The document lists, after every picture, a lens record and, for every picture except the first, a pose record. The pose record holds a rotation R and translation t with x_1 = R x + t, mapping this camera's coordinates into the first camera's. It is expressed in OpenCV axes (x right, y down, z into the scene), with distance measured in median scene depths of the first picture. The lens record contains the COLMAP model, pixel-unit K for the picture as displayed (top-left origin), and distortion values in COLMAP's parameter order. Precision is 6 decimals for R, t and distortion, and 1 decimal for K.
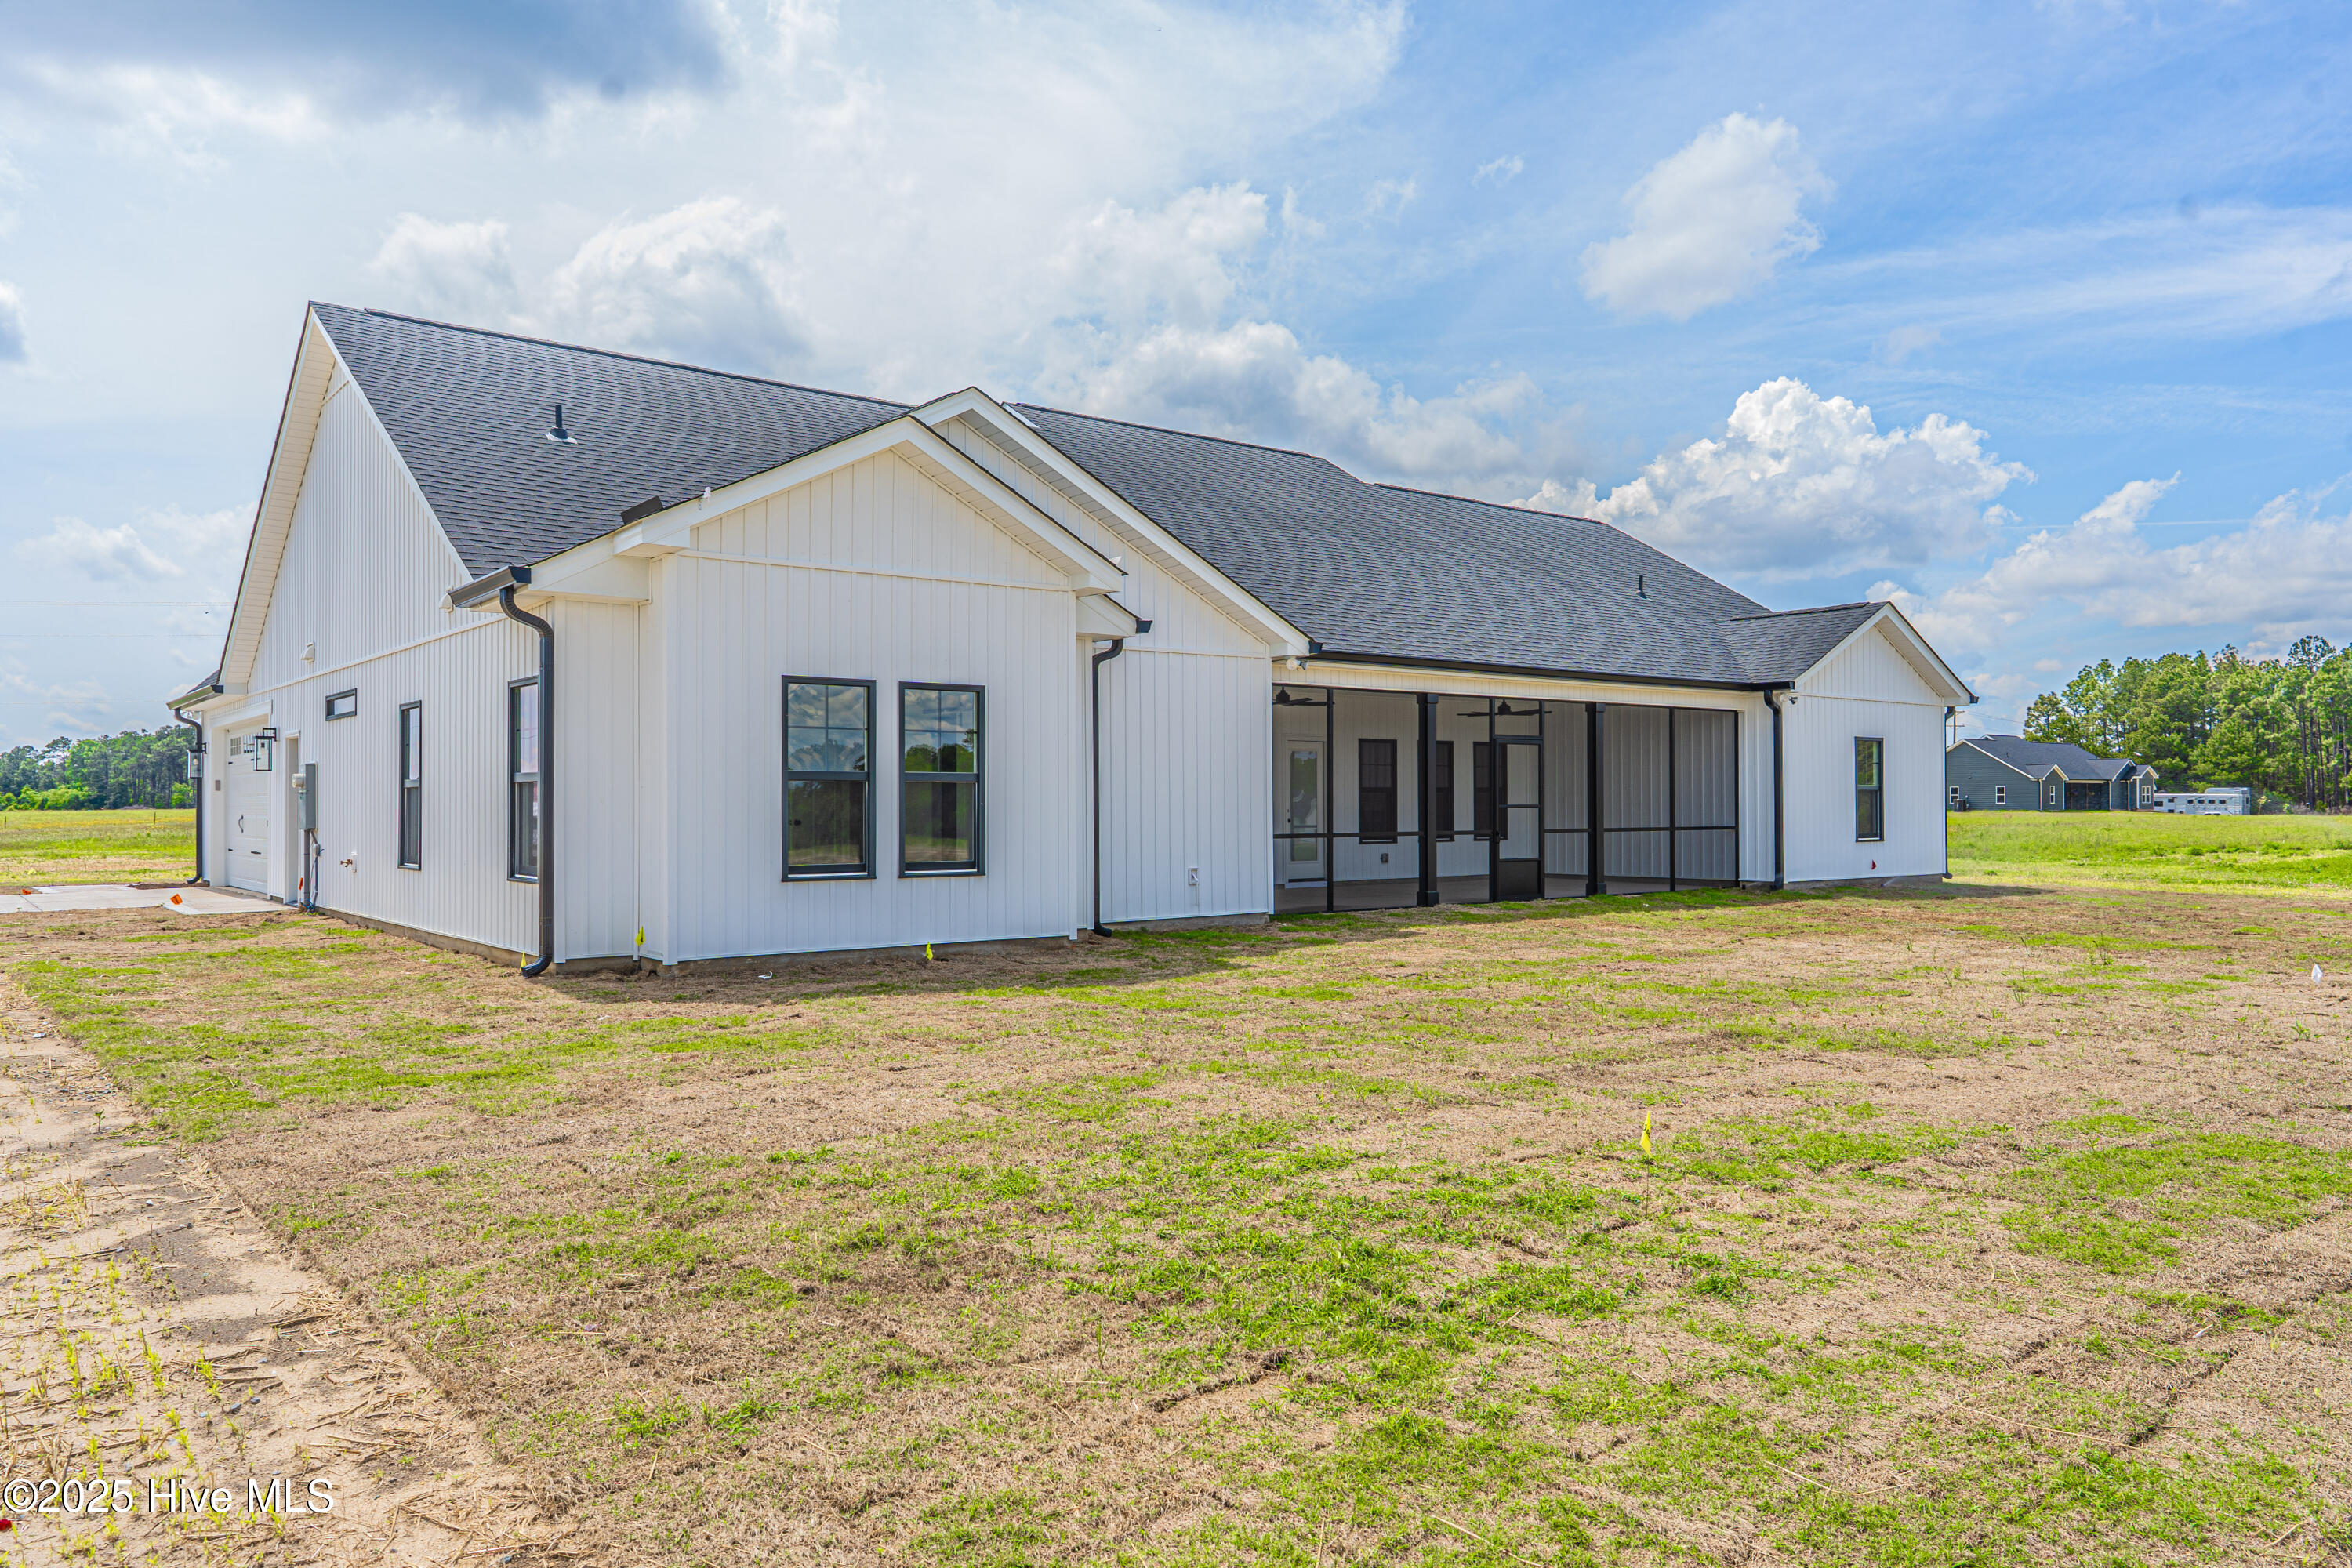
lens RADIAL K [[1556.5, 0, 1226.3], [0, 1556.5, 792.3], [0, 0, 1]] dist [-0.010830, 0.004865]
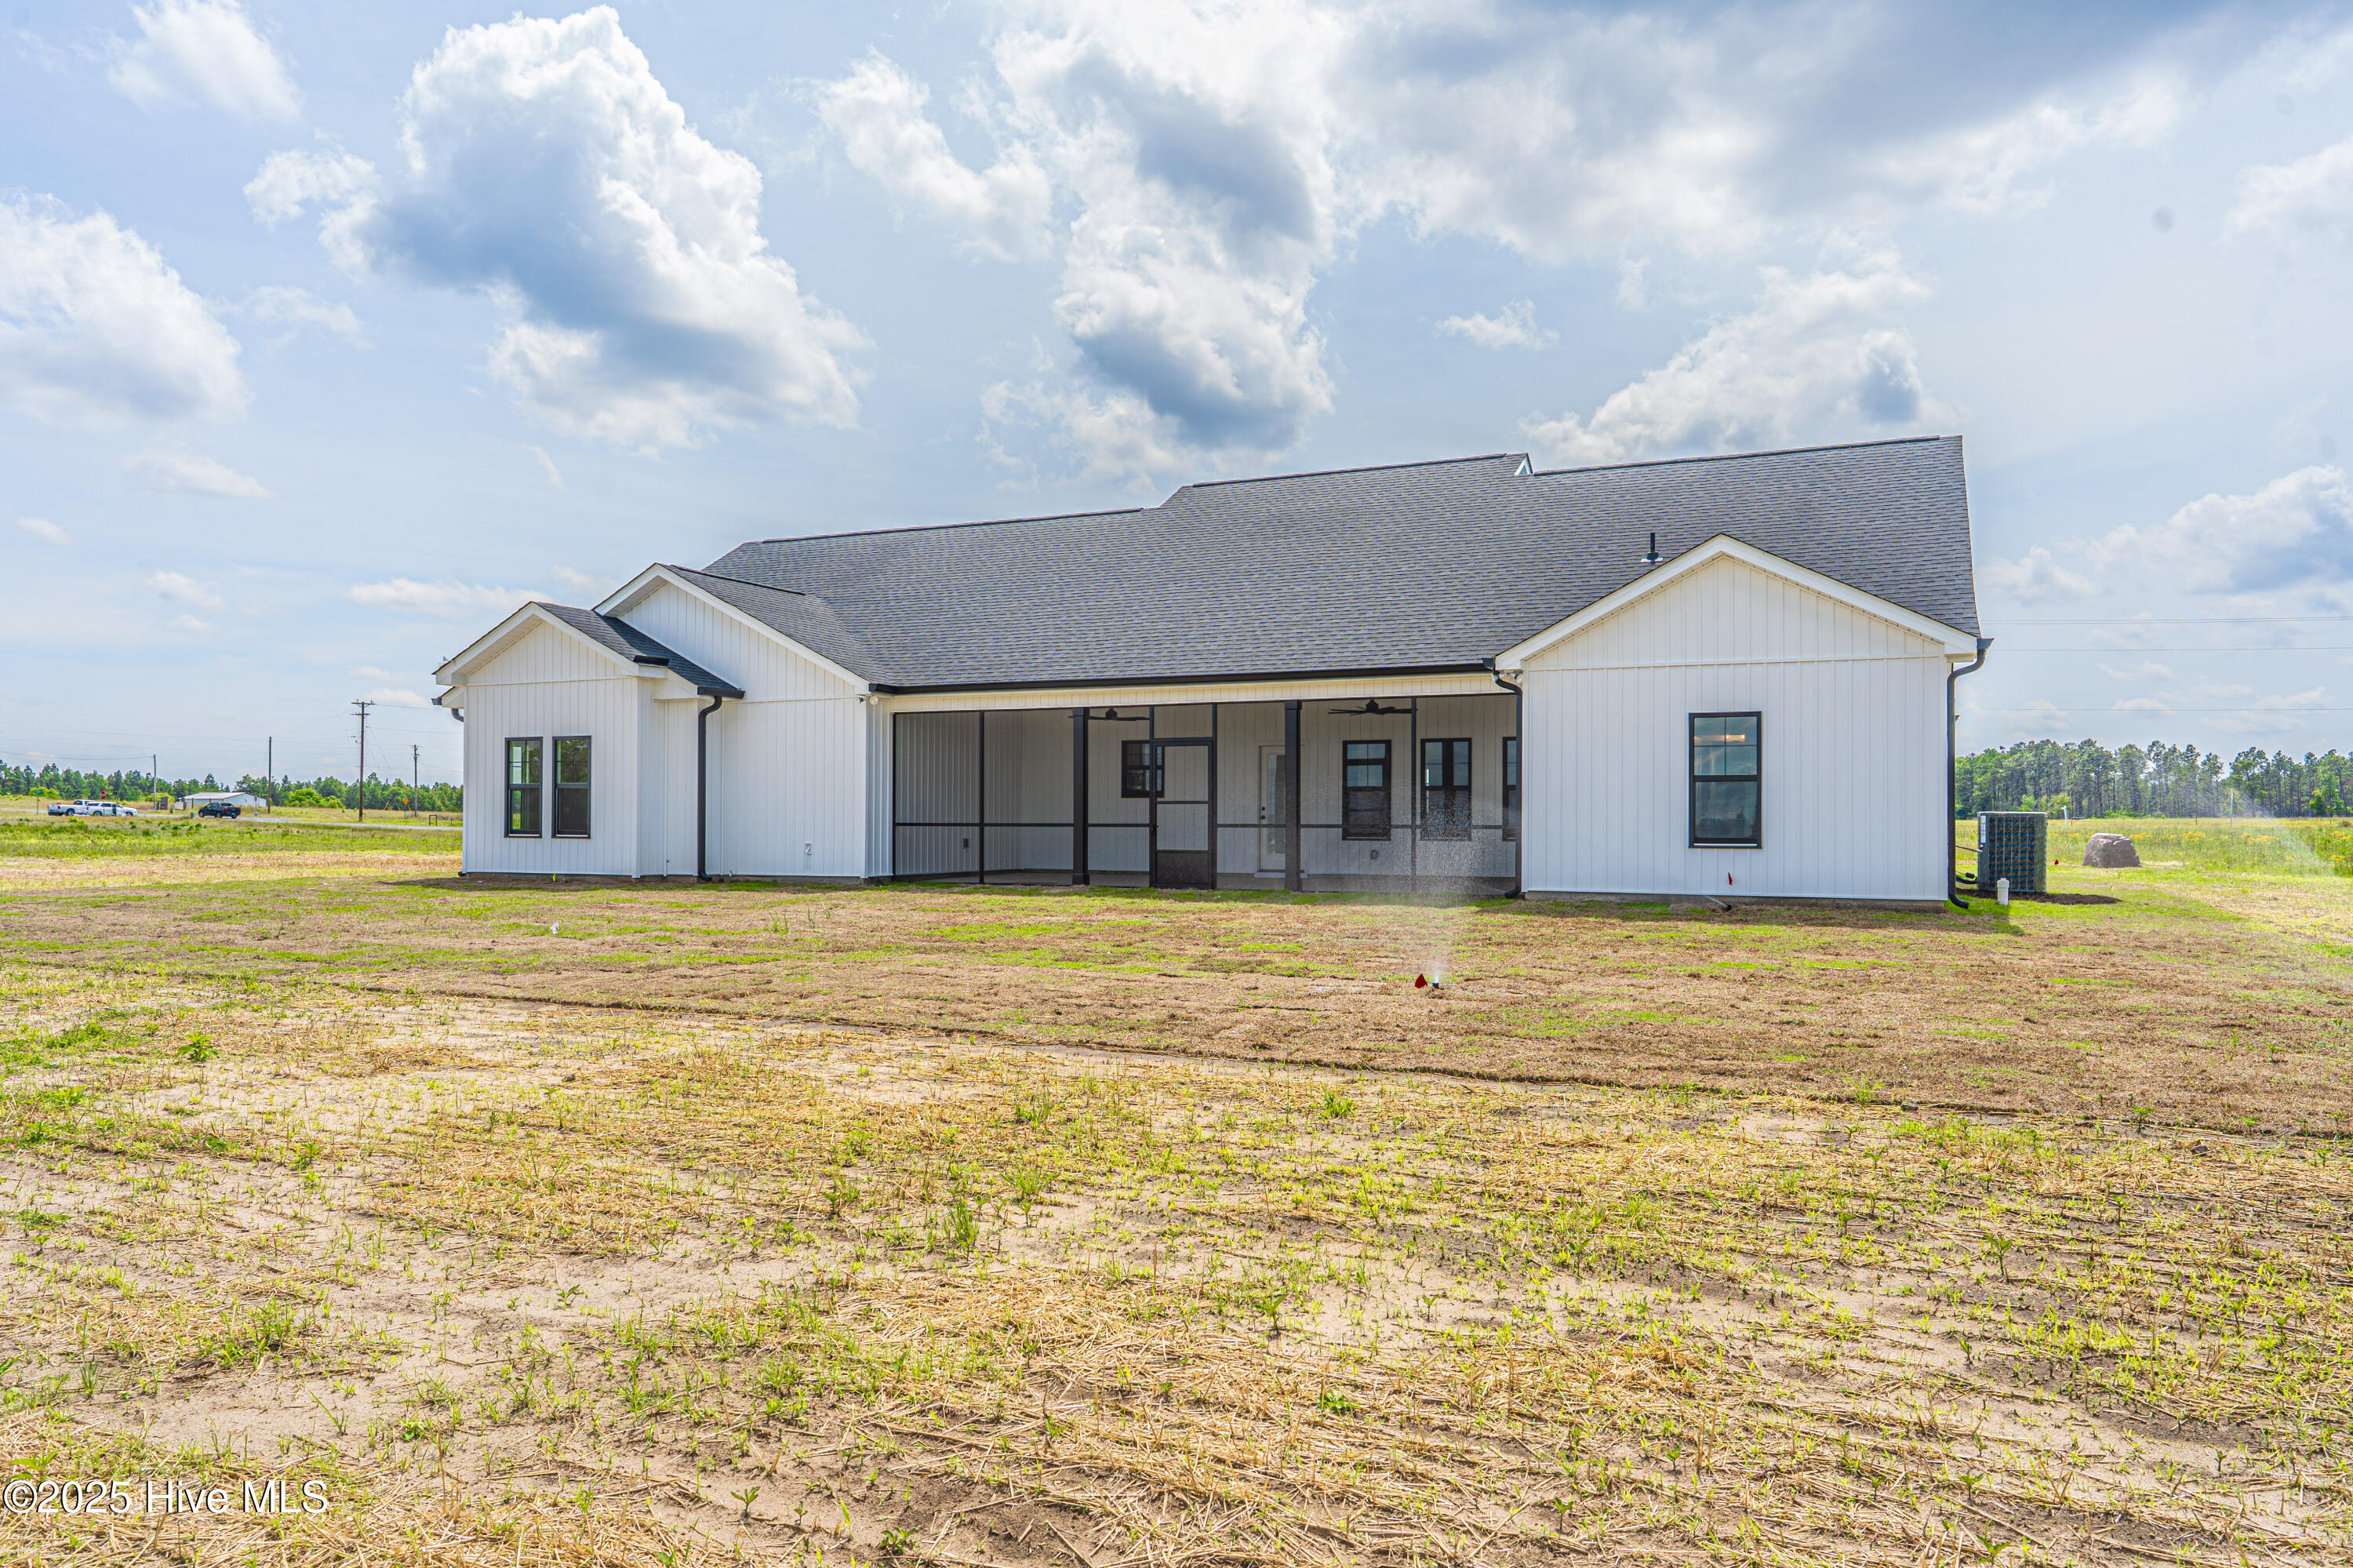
lens RADIAL K [[1557.2, 0, 1157.3], [0, 1557.2, 791.6], [0, 0, 1]] dist [-0.010830, 0.004865]
pose [[0.426019, -0.002932, -0.904709, 1.209482], [0.004685, 0.999988, -0.001035, 0.001592], [0.904702, -0.003798, 0.426028, 0.555233]]
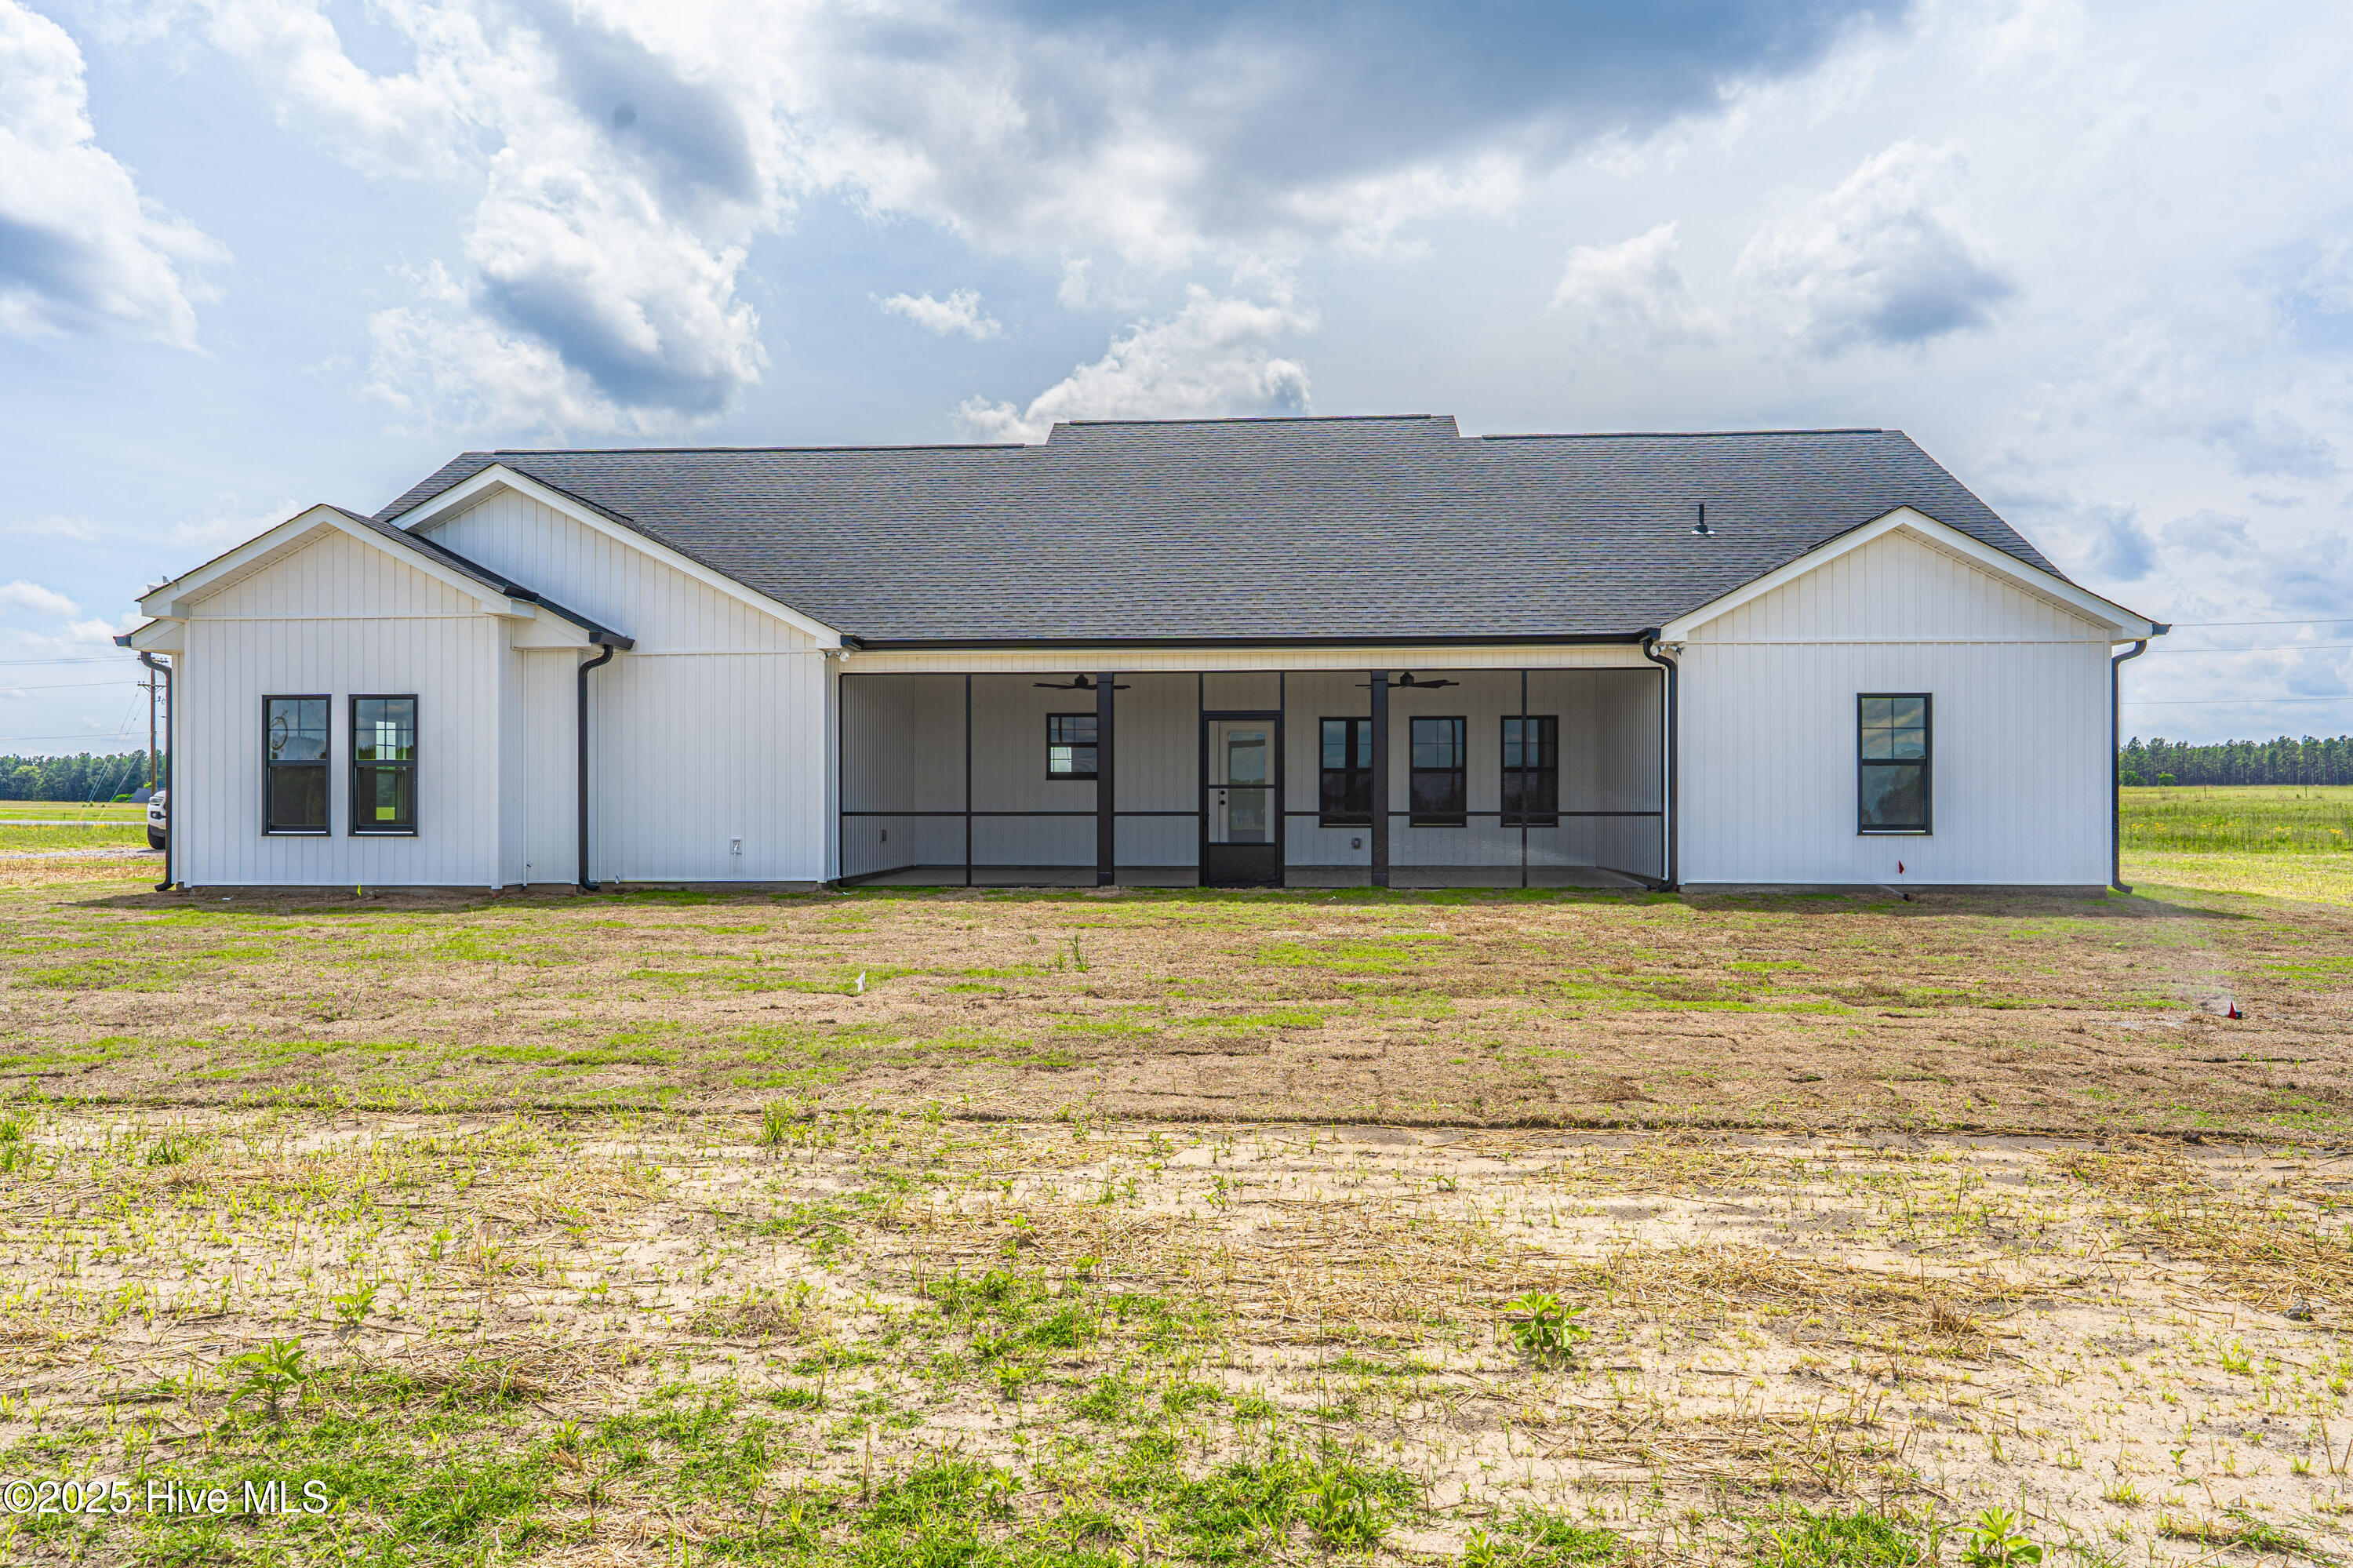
lens RADIAL K [[1557.2, 0, 1170.0], [0, 1557.2, 778.5], [0, 0, 1]] dist [-0.010830, 0.004865]
pose [[0.716928, 0.001641, -0.697145, 0.835545], [0.001509, 0.999991, 0.003905, -0.000413], [0.697146, -0.003852, 0.716919, 0.333483]]
